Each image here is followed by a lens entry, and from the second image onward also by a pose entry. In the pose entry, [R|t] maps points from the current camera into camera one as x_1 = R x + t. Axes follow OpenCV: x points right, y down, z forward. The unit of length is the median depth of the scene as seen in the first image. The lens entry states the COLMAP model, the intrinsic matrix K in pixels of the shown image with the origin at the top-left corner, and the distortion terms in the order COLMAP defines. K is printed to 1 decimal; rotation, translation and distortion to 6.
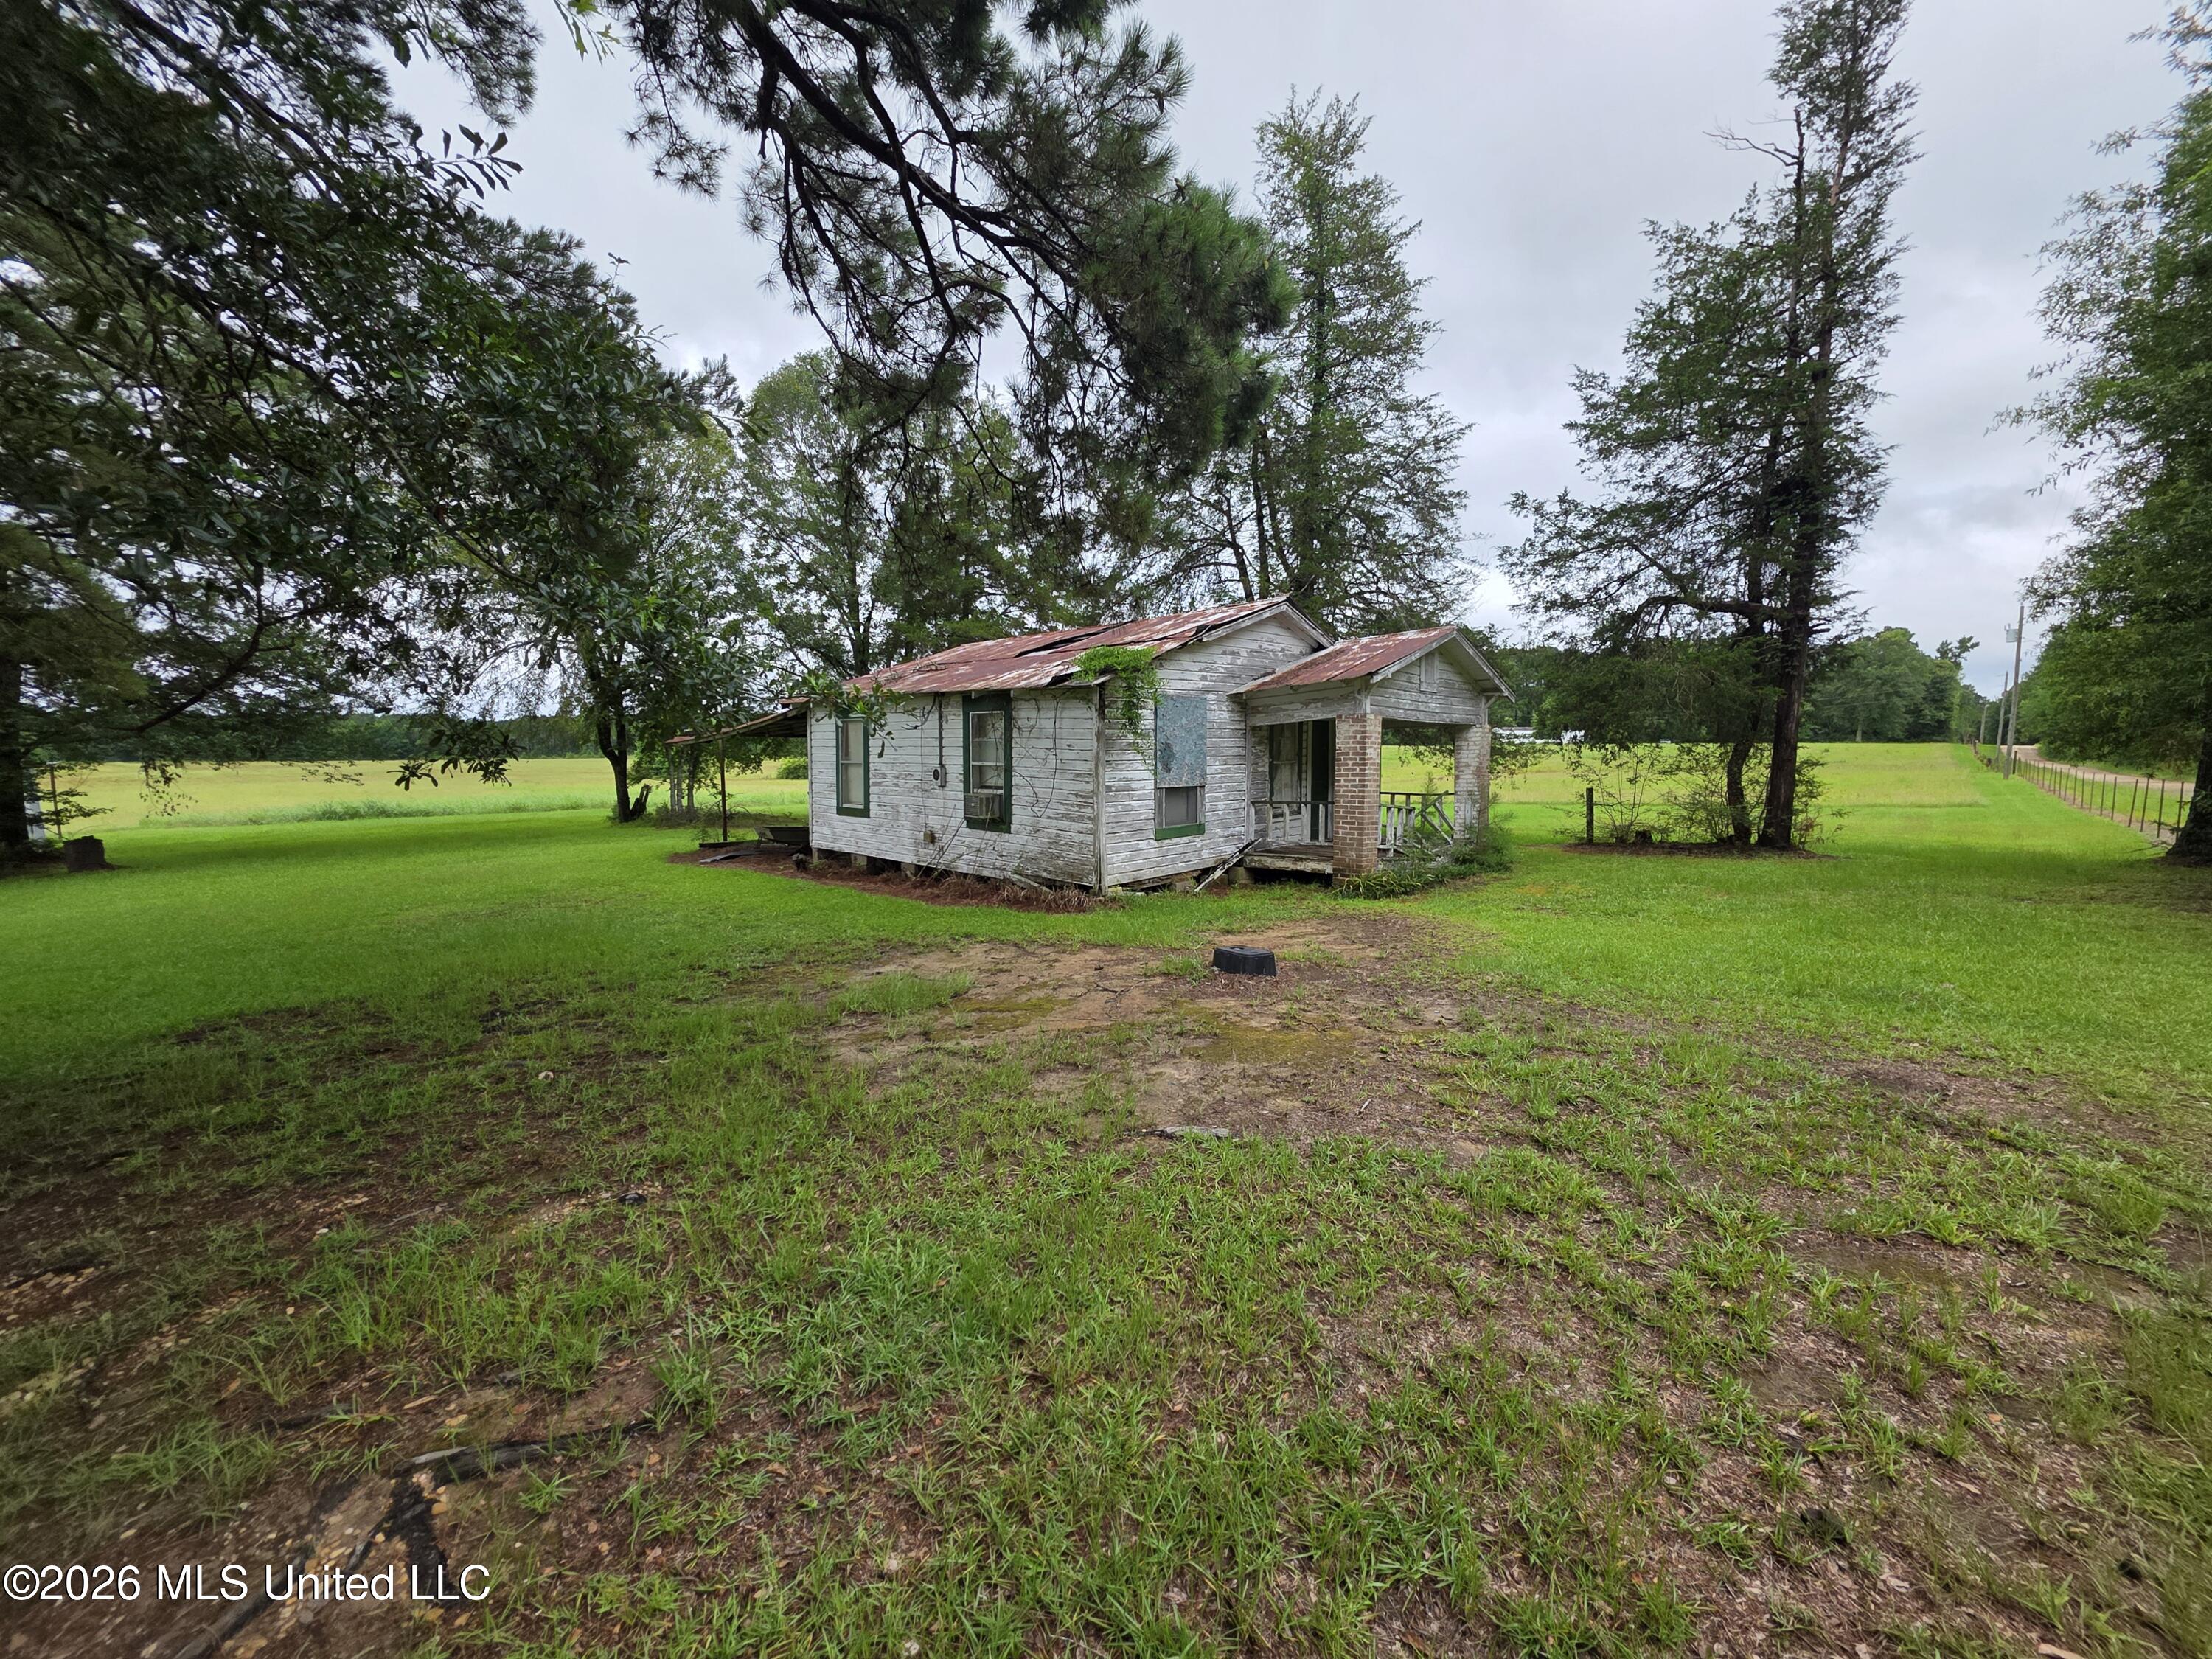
lens RADIAL K [[886.0, 0, 1116.9], [0, 886.0, 830.6], [0, 0, 1]] dist [0.003454, -0.001039]
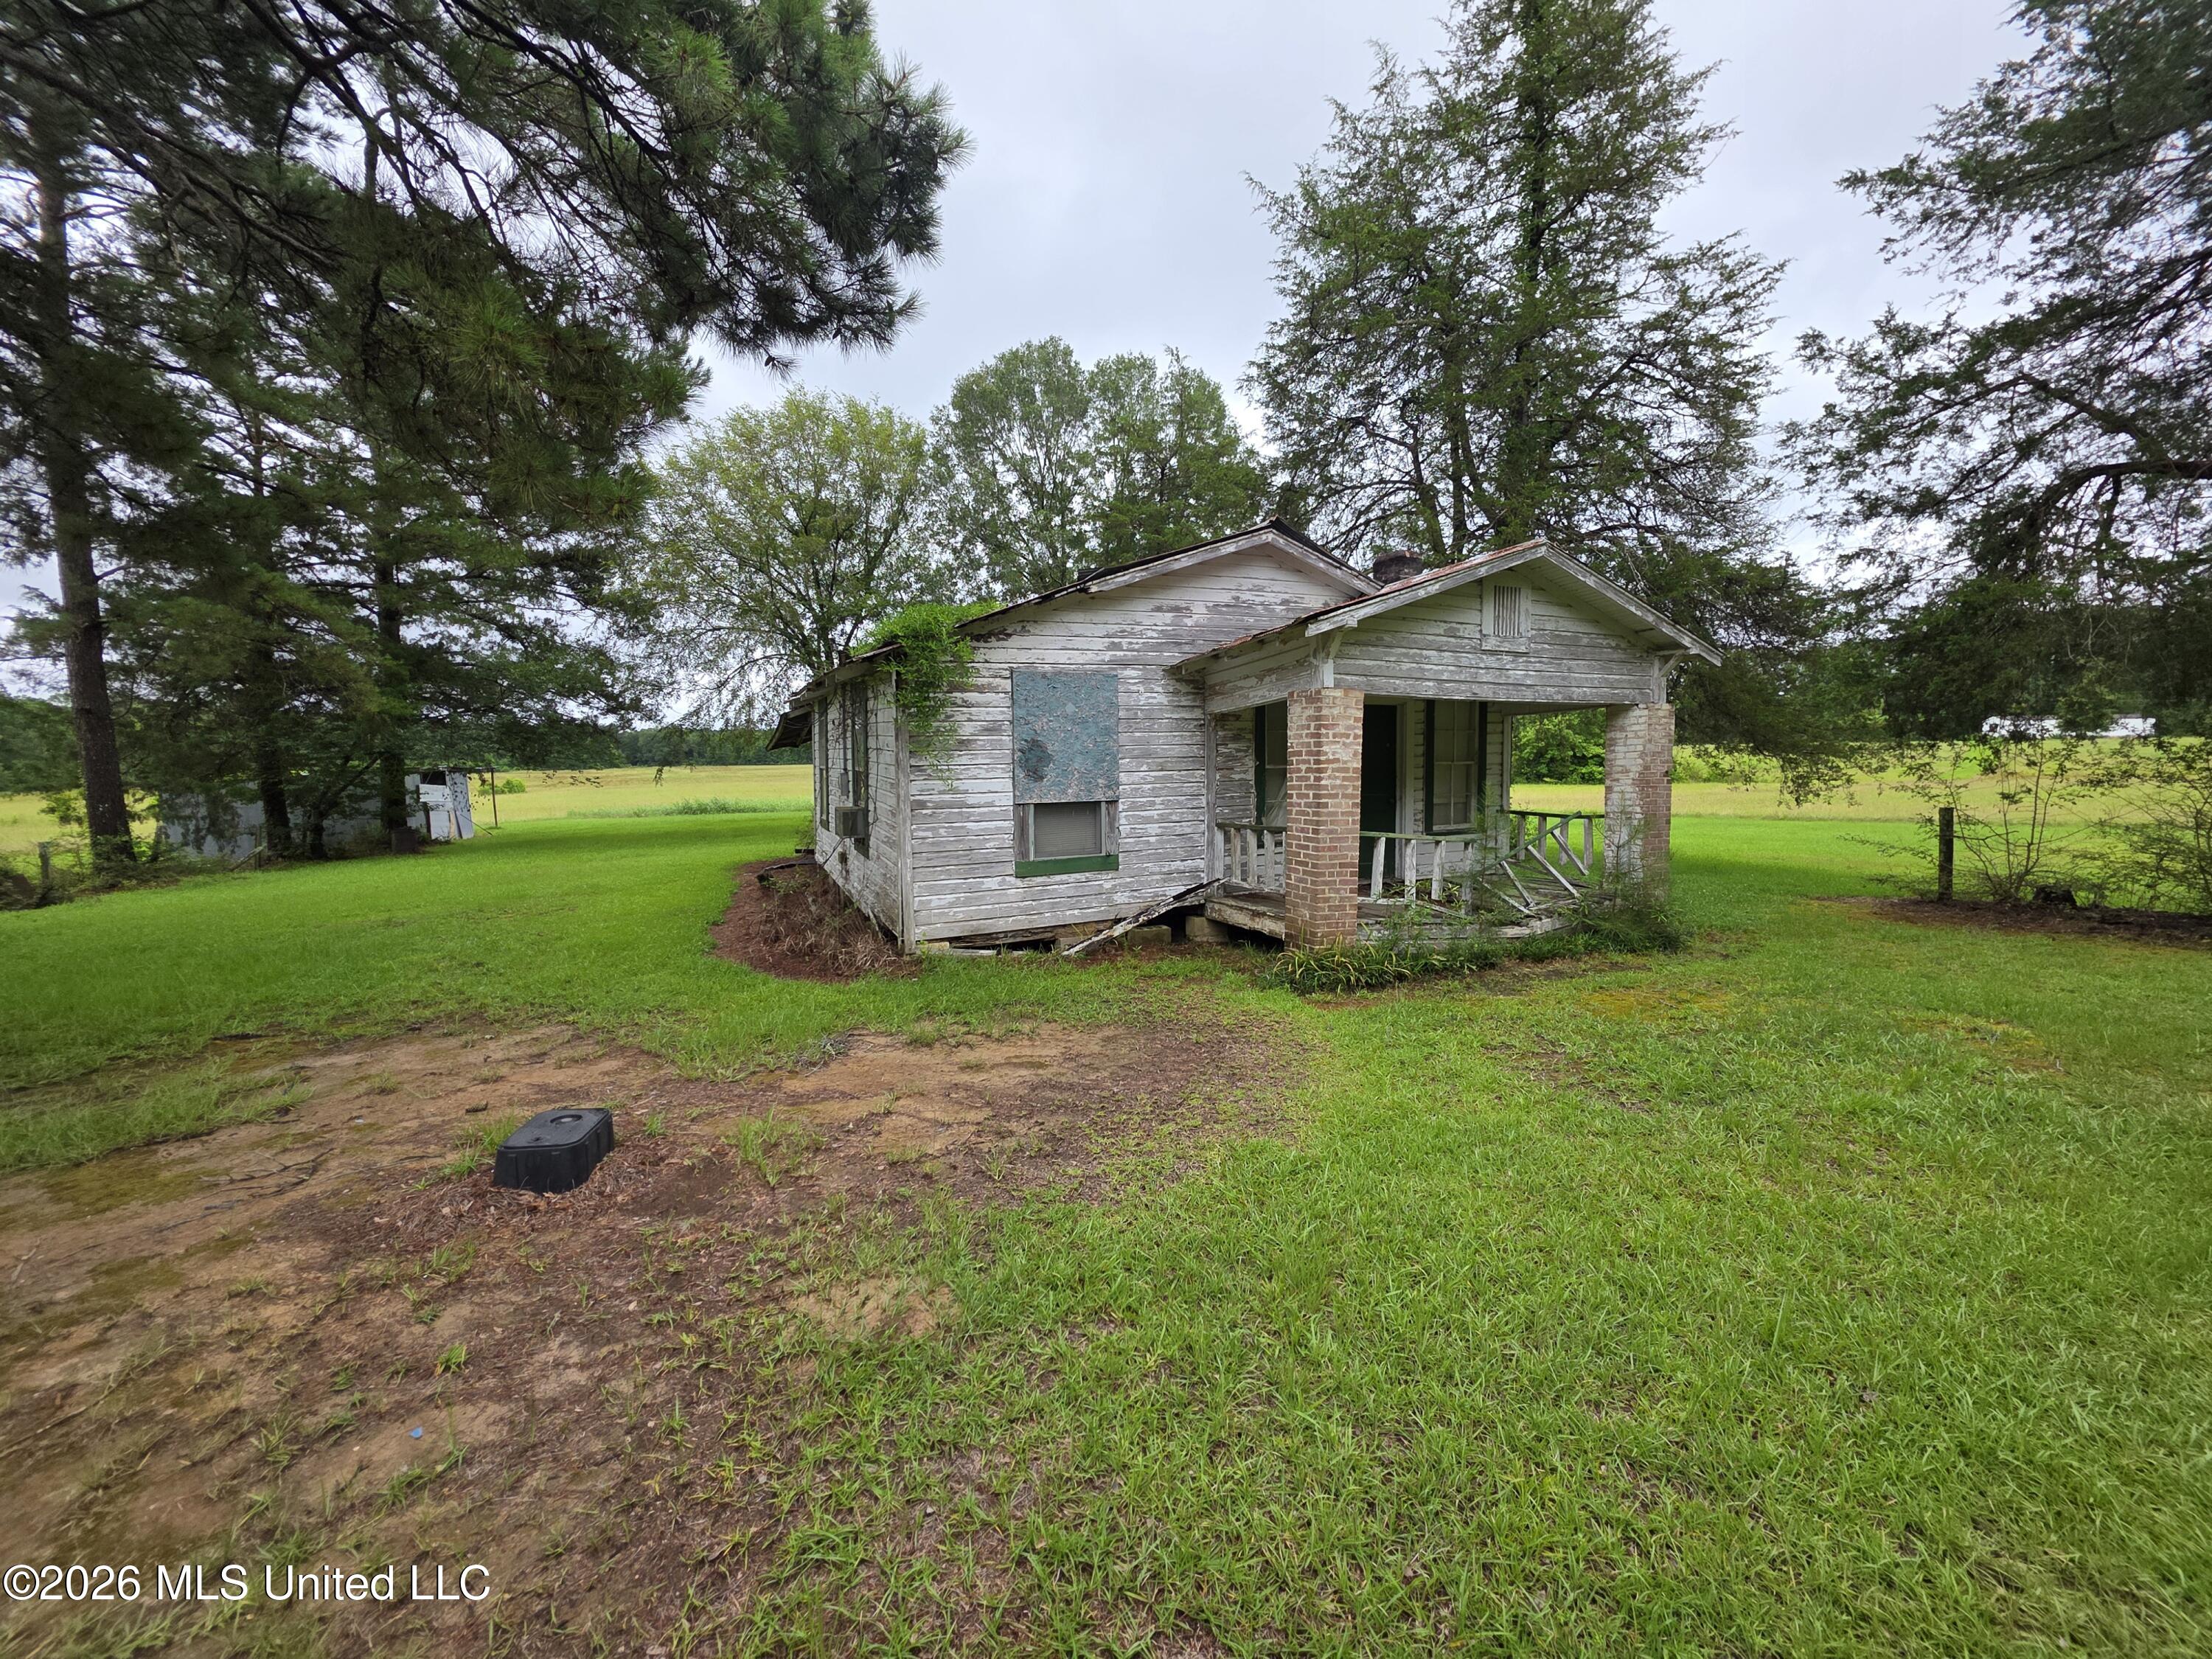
lens RADIAL K [[886.0, 0, 1098.6], [0, 886.0, 828.1], [0, 0, 1]] dist [0.003454, -0.001039]
pose [[0.924319, 0.023941, -0.380869, 0.328802], [-0.026142, 0.999658, -0.000605, -0.026401], [0.380724, 0.010516, 0.924629, 0.325899]]
